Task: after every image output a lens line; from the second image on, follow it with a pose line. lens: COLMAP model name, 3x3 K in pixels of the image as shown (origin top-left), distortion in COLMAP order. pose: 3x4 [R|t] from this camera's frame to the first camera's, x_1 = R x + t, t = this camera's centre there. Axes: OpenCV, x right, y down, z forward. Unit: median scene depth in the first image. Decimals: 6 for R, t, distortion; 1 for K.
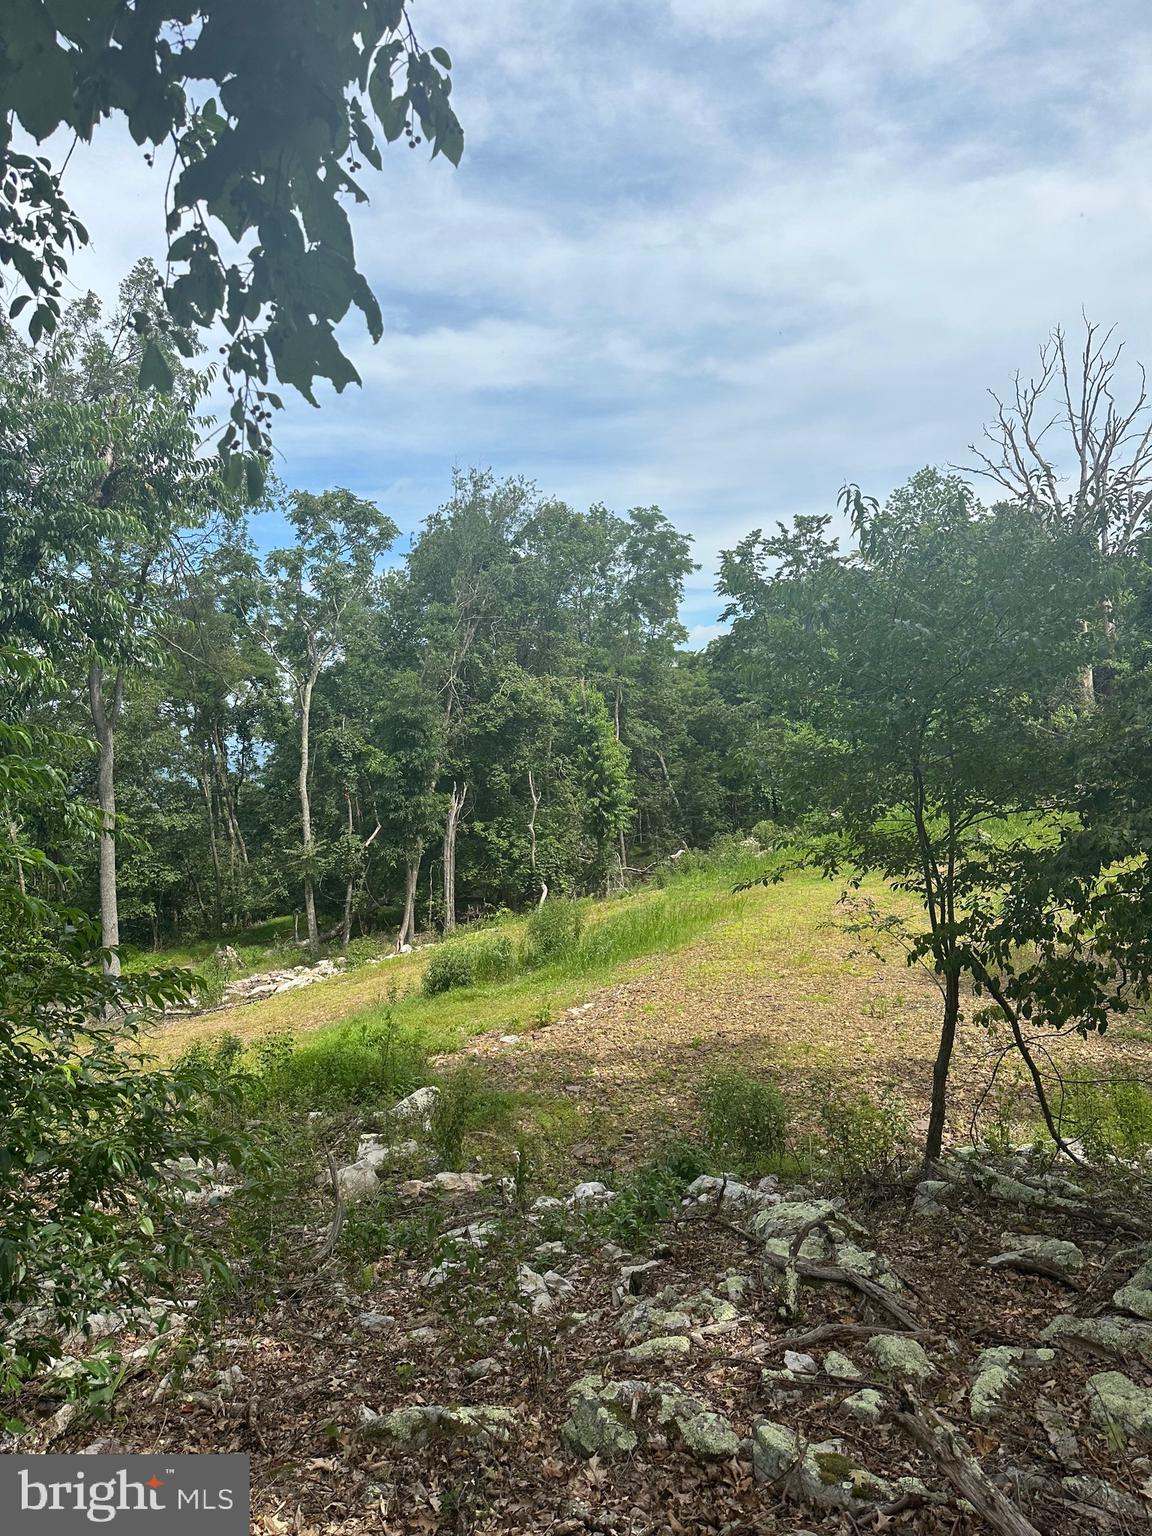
lens RADIAL K [[1087.7, 0, 566.6], [0, 1087.7, 768.2], [0, 0, 1]] dist [0.090816, -0.147299]
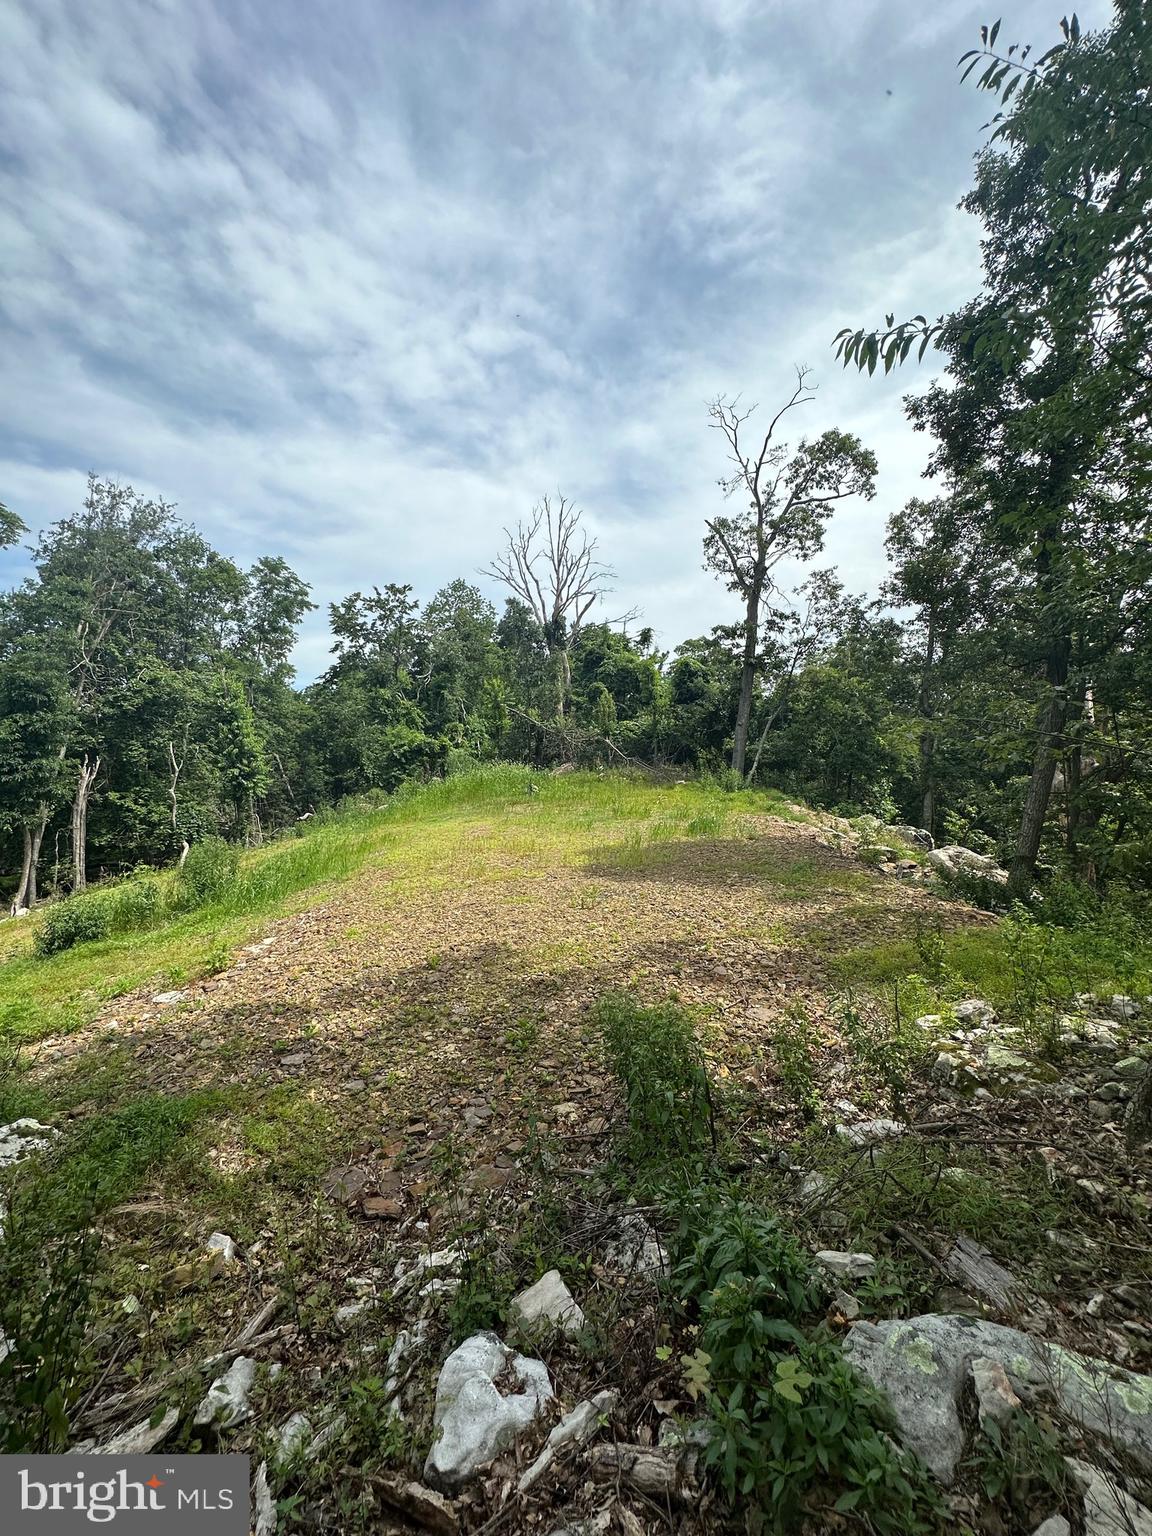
lens RADIAL K [[615.4, 0, 576.0], [0, 615.4, 768.0], [0, 0, 1]] dist [-0.003435, -0.000275]
pose [[0.843269, 0.005367, 0.537465, -0.020827], [0.010972, 0.999570, -0.027196, 0.048918], [-0.537380, 0.028830, 0.842847, 0.230462]]
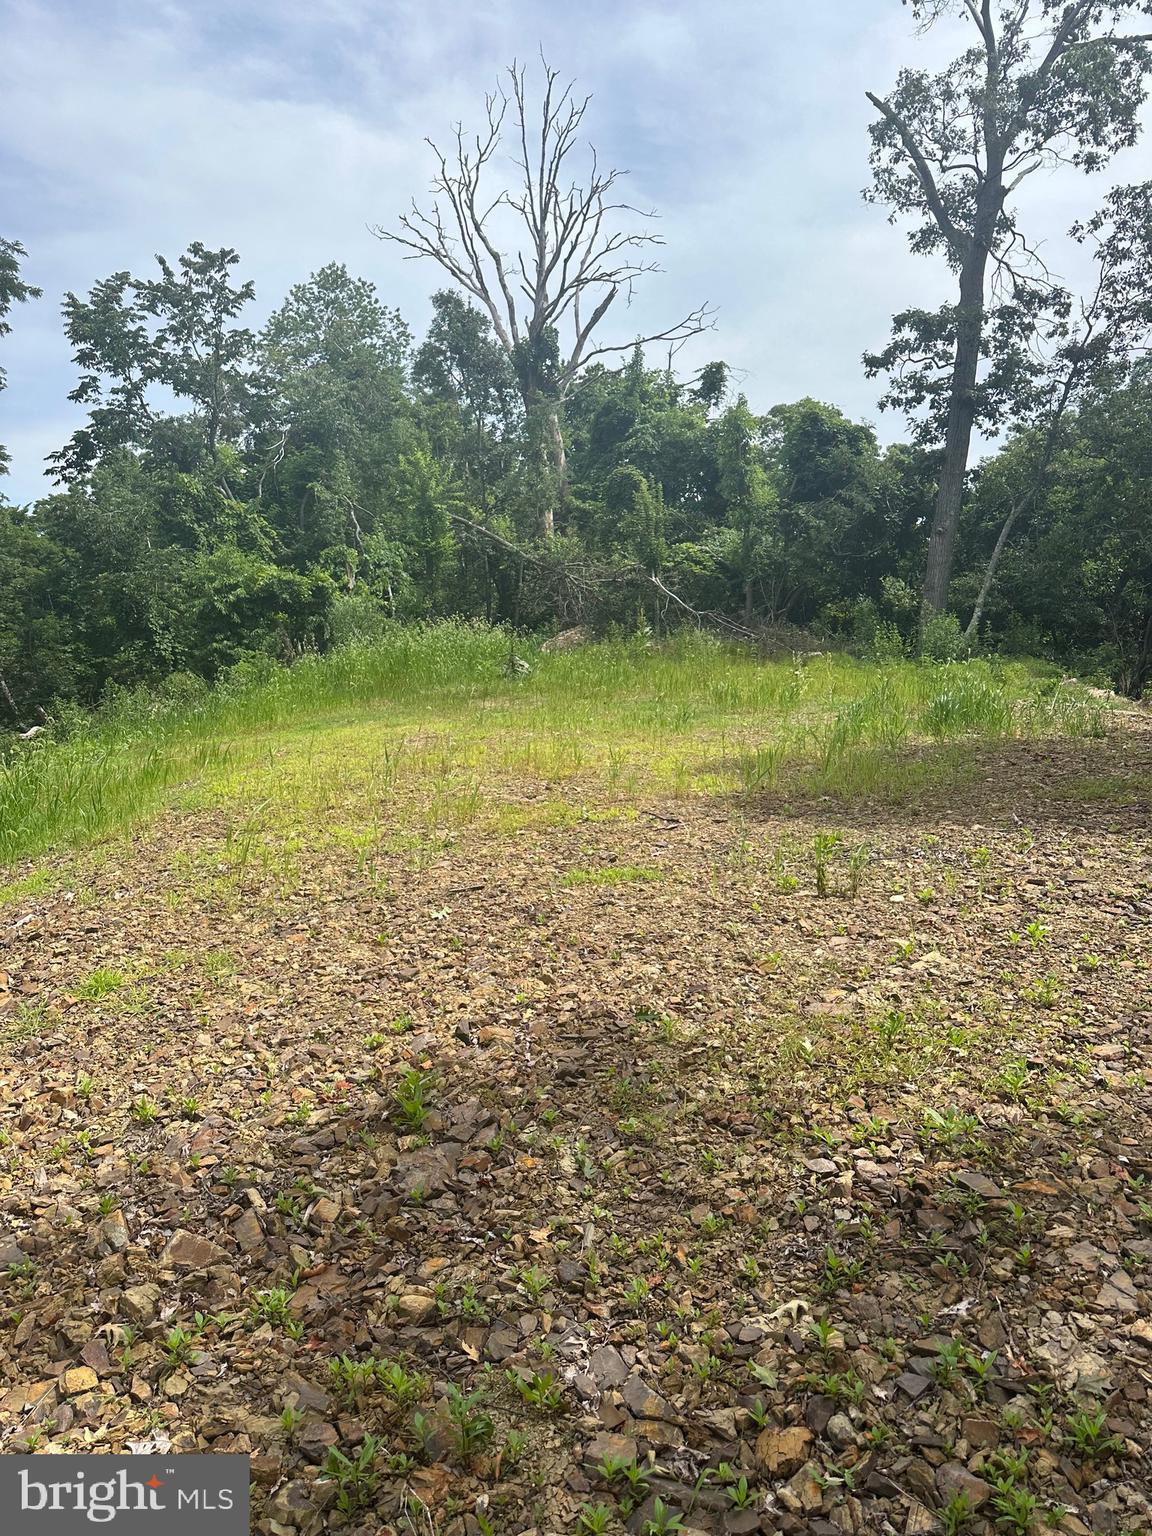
lens RADIAL K [[1087.7, 0, 566.6], [0, 1087.7, 768.2], [0, 0, 1]] dist [0.090816, -0.147299]
pose [[0.831972, -0.051782, 0.552395, 0.011671], [0.023492, 0.998030, 0.058175, 0.075233], [-0.554320, -0.035423, 0.831550, 0.350125]]
